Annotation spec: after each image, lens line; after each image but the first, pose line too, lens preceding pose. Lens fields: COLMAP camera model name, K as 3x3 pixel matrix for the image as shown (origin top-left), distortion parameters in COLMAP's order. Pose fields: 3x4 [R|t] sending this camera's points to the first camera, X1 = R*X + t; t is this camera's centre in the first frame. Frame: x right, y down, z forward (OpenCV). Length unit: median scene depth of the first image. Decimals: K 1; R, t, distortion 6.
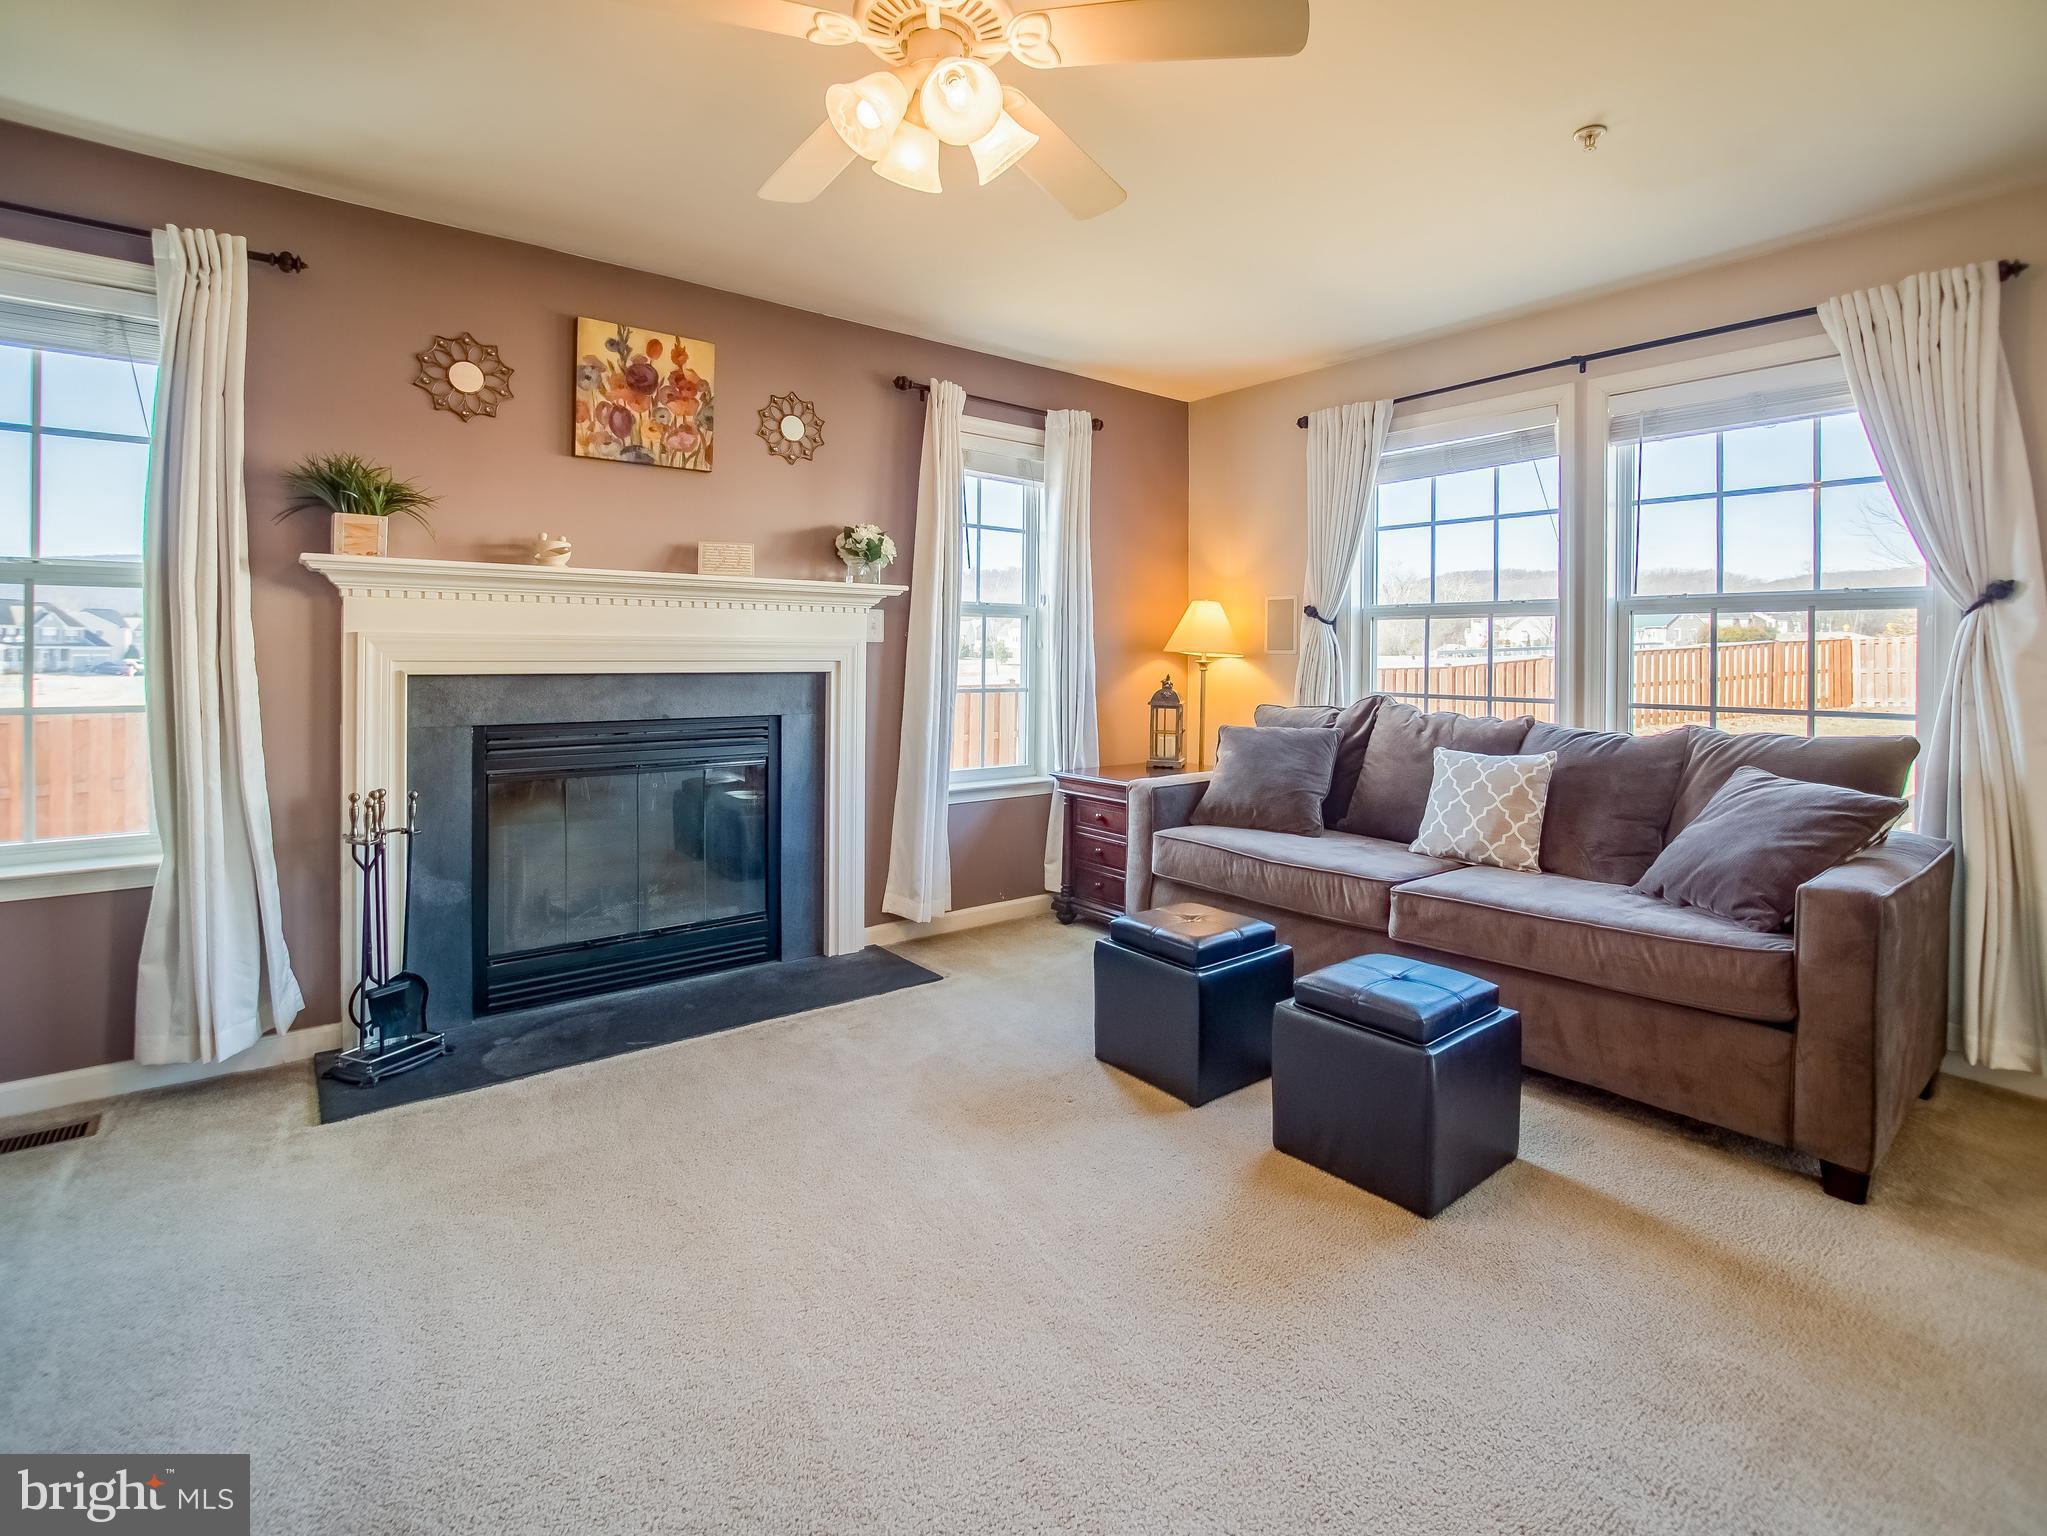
lens RADIAL K [[971.8, 0, 1052.0], [0, 971.8, 651.3], [0, 0, 1]] dist [-0.038286, 0.010187]
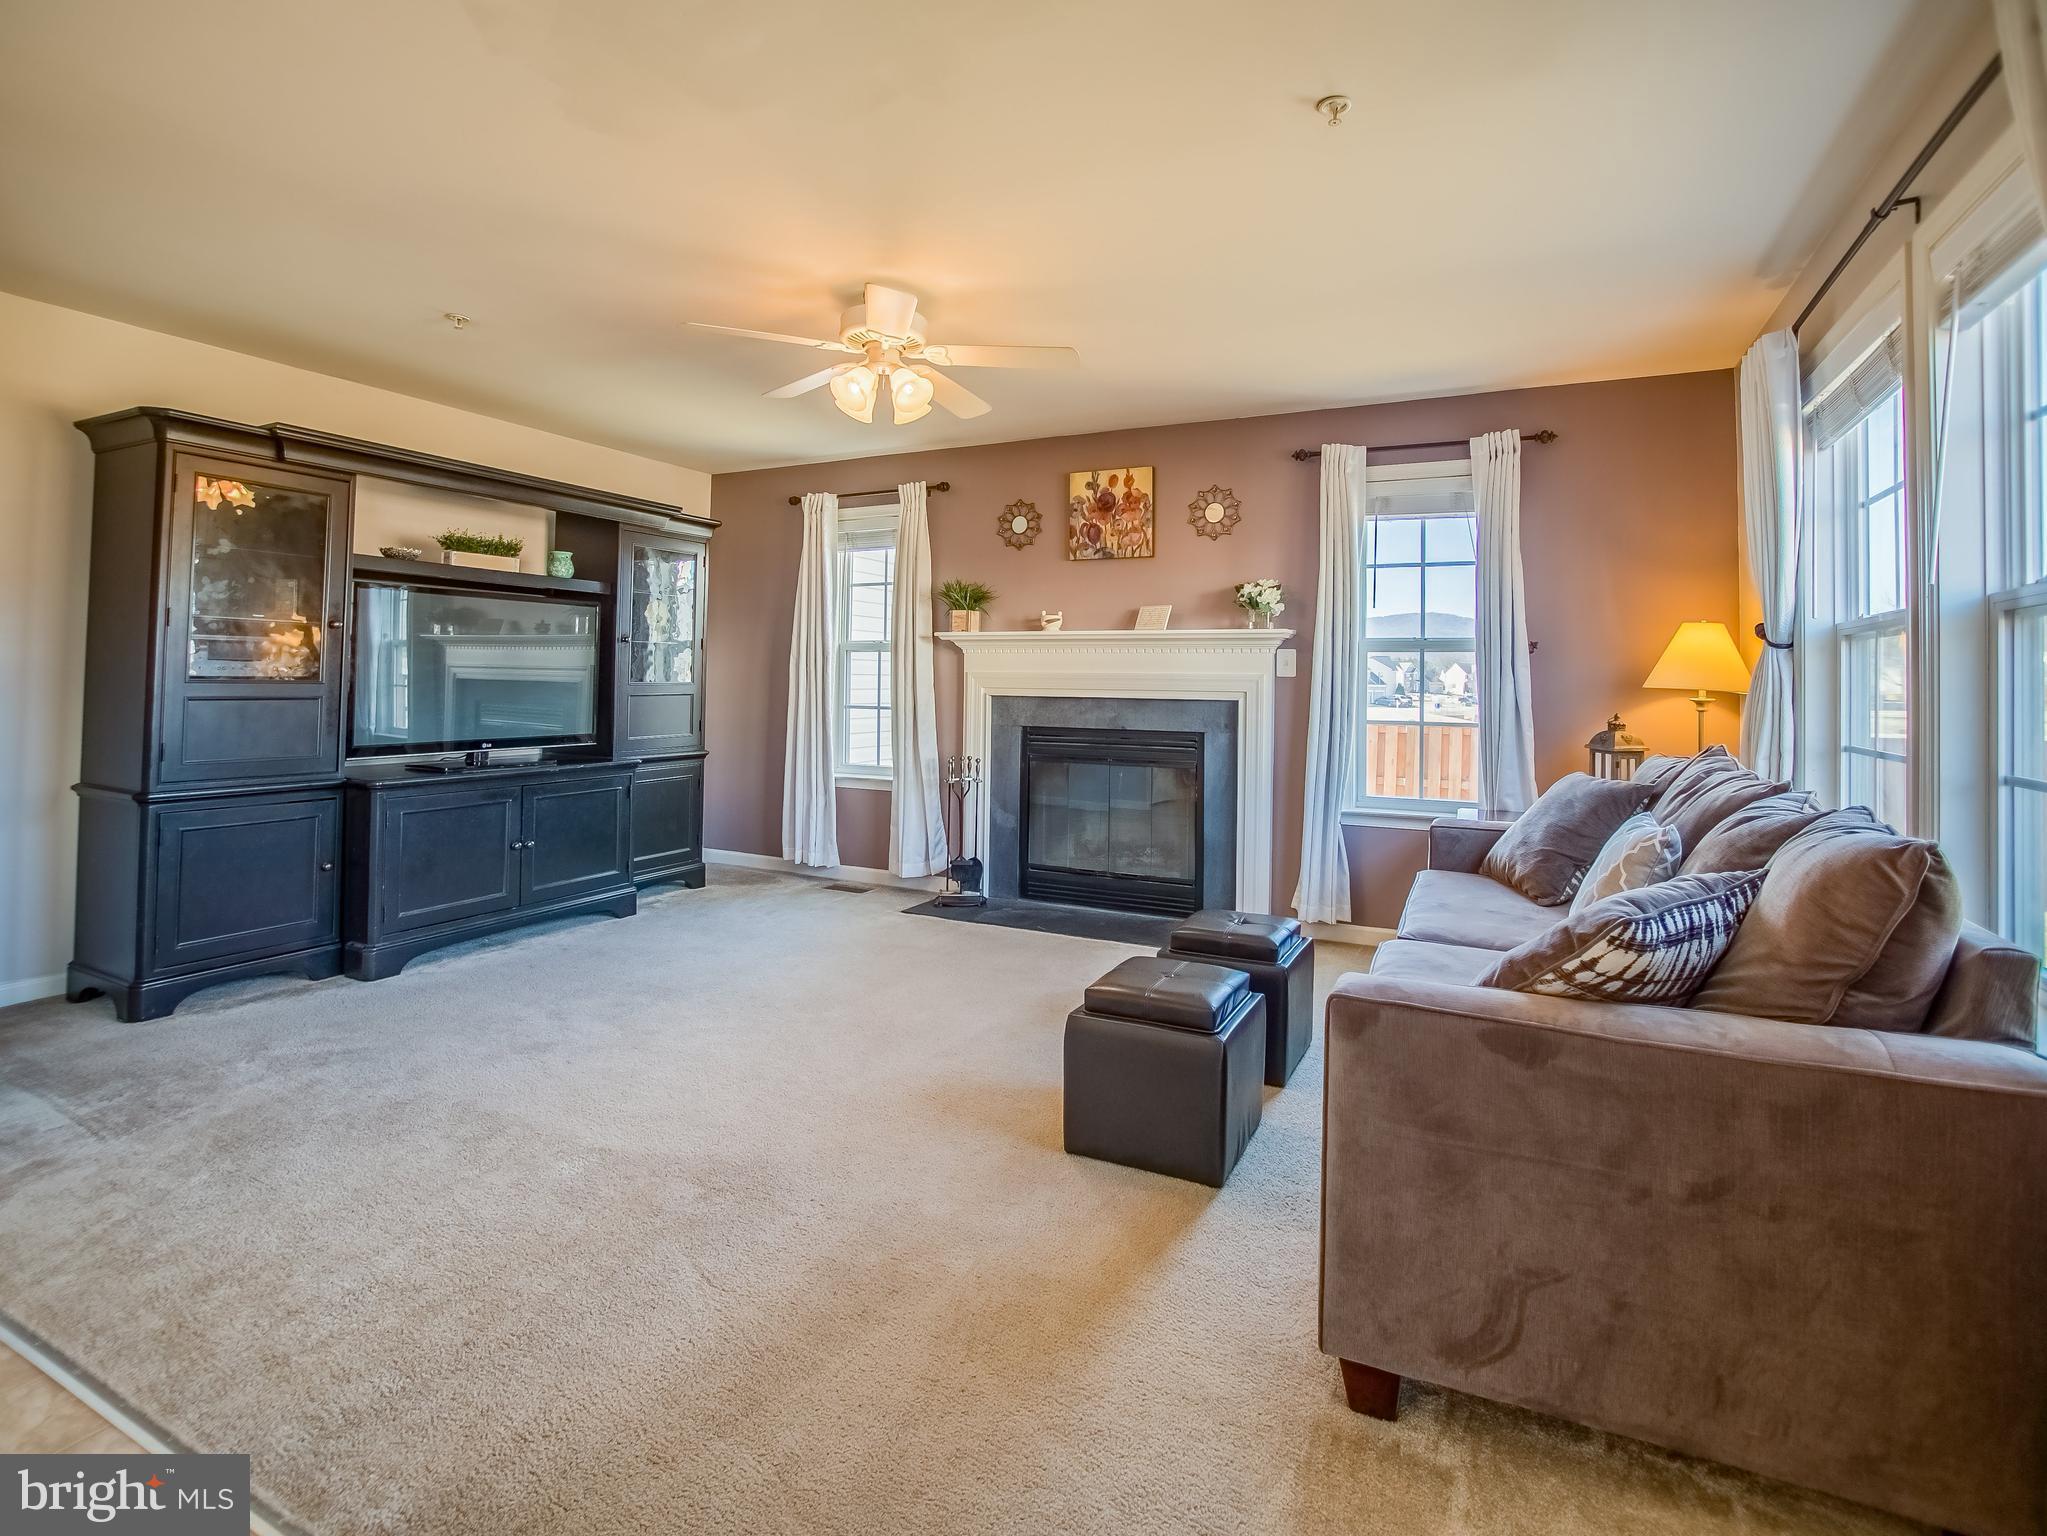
lens RADIAL K [[971.8, 0, 1052.0], [0, 971.8, 651.3], [0, 0, 1]] dist [-0.038286, 0.010187]
pose [[0.428464, -0.029379, -0.903081, 0.875228], [-0.009295, 0.999275, -0.036919, 0.006965], [0.903511, 0.024212, 0.427880, 0.265632]]
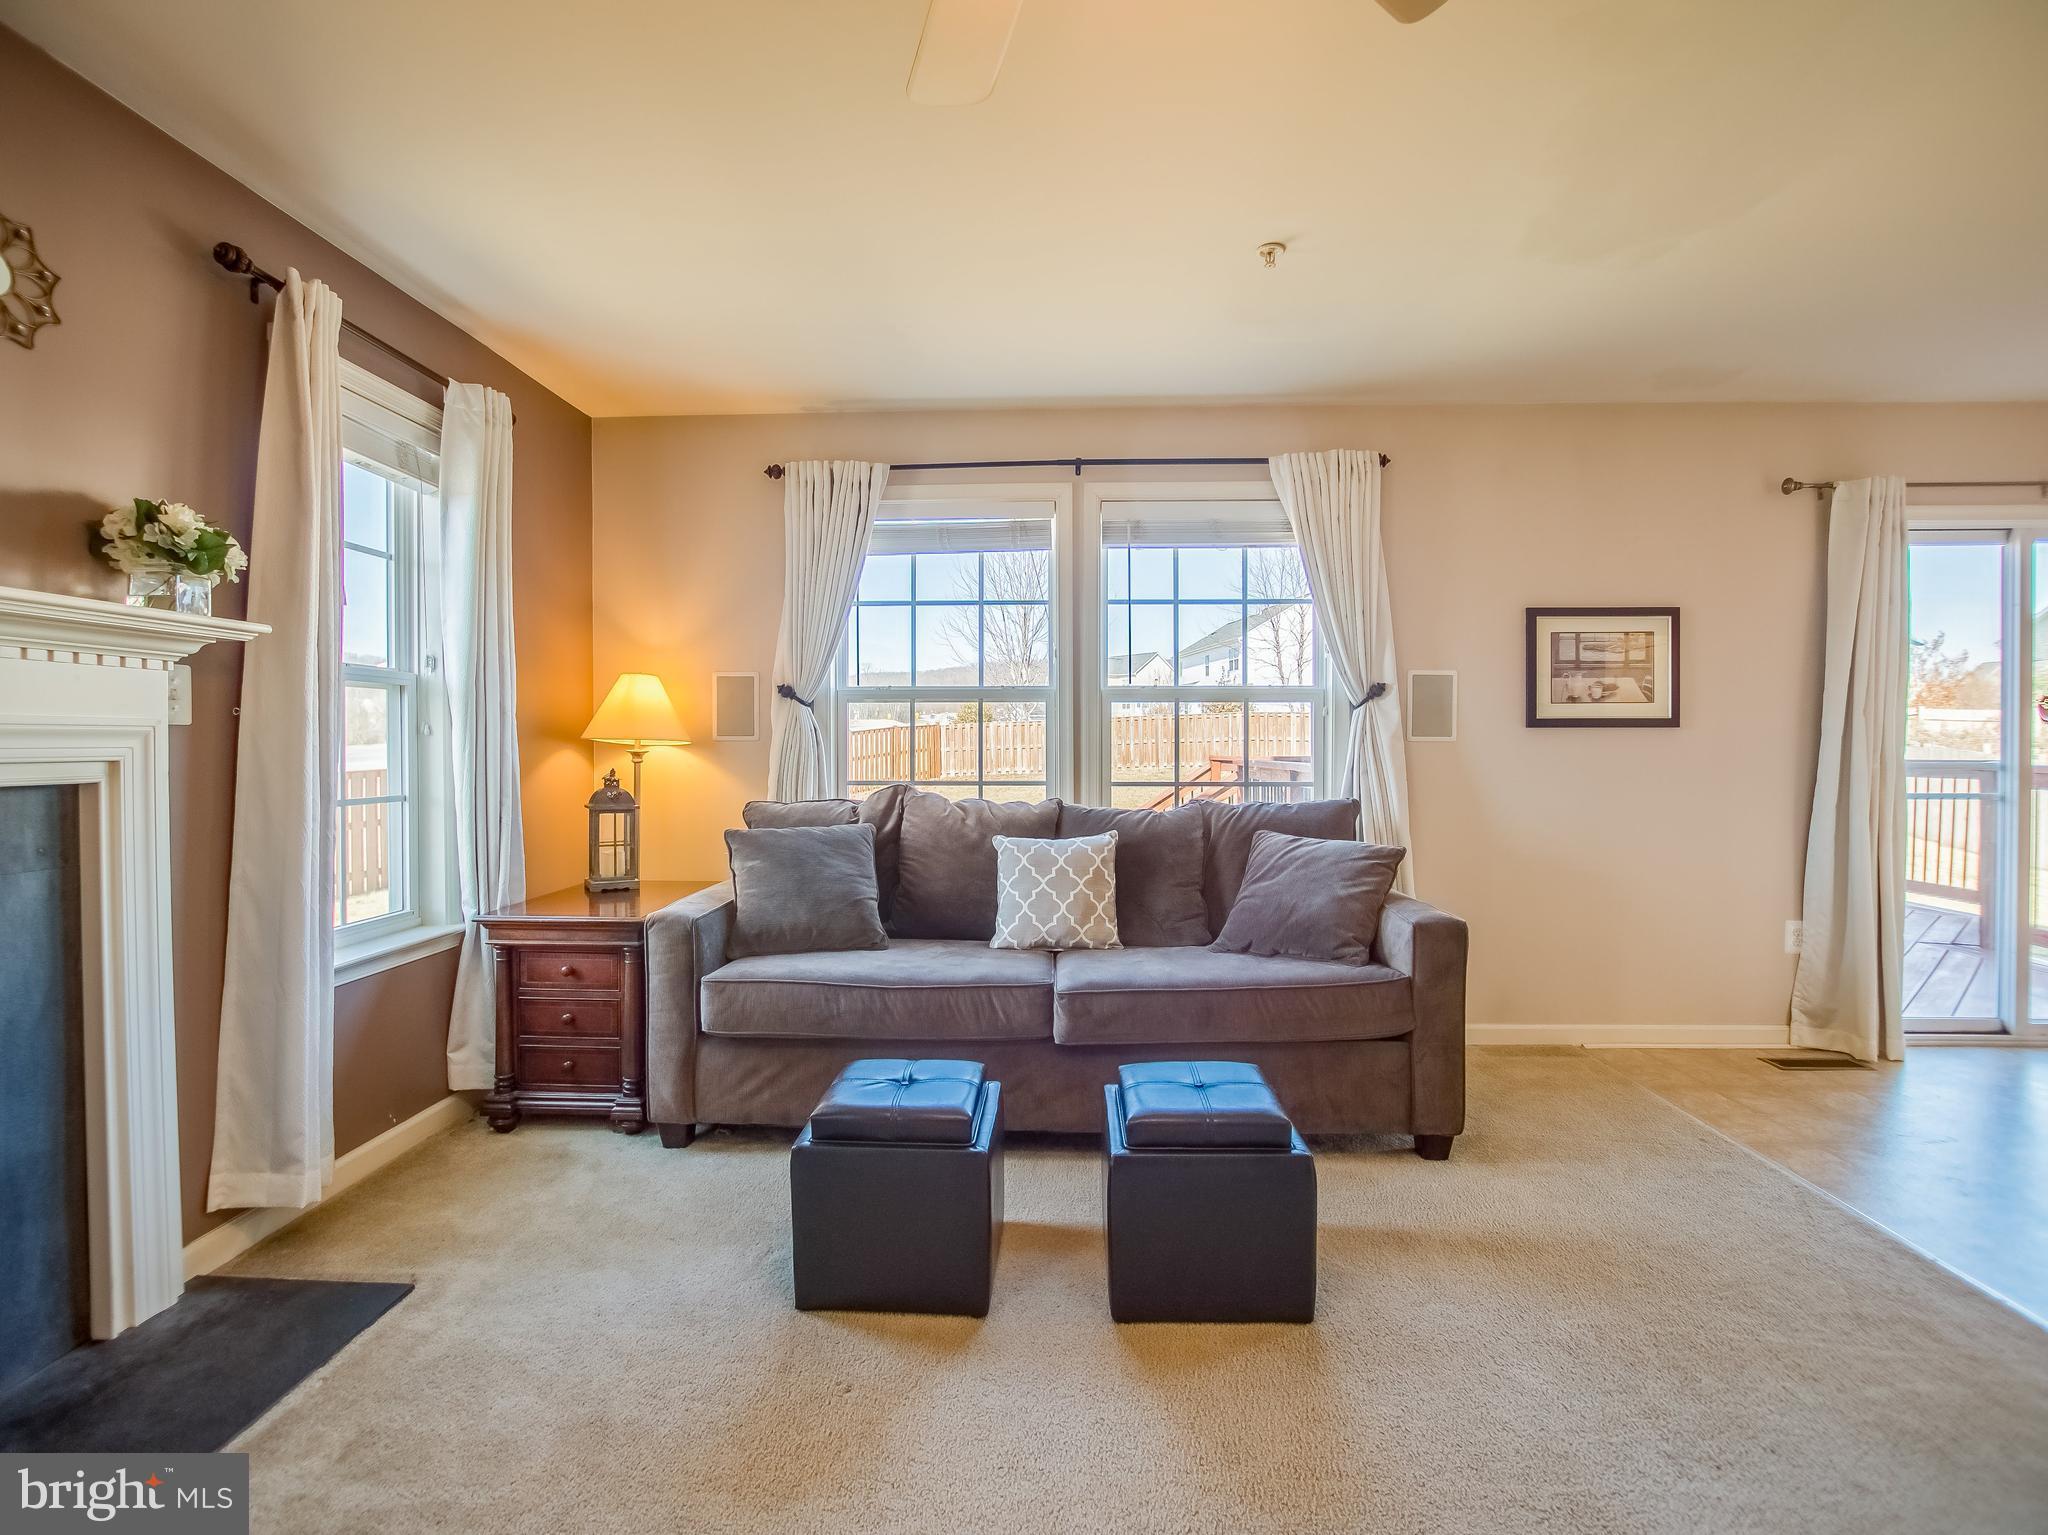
lens RADIAL K [[950.5, 0, 1026.6], [0, 950.5, 757.3], [0, 0, 1]] dist [-0.038581, 0.010880]
pose [[0.665276, -0.020935, 0.746304, -0.288695], [0.004348, 0.999698, 0.024166, -0.001830], [-0.746585, -0.012832, 0.665167, 0.346562]]
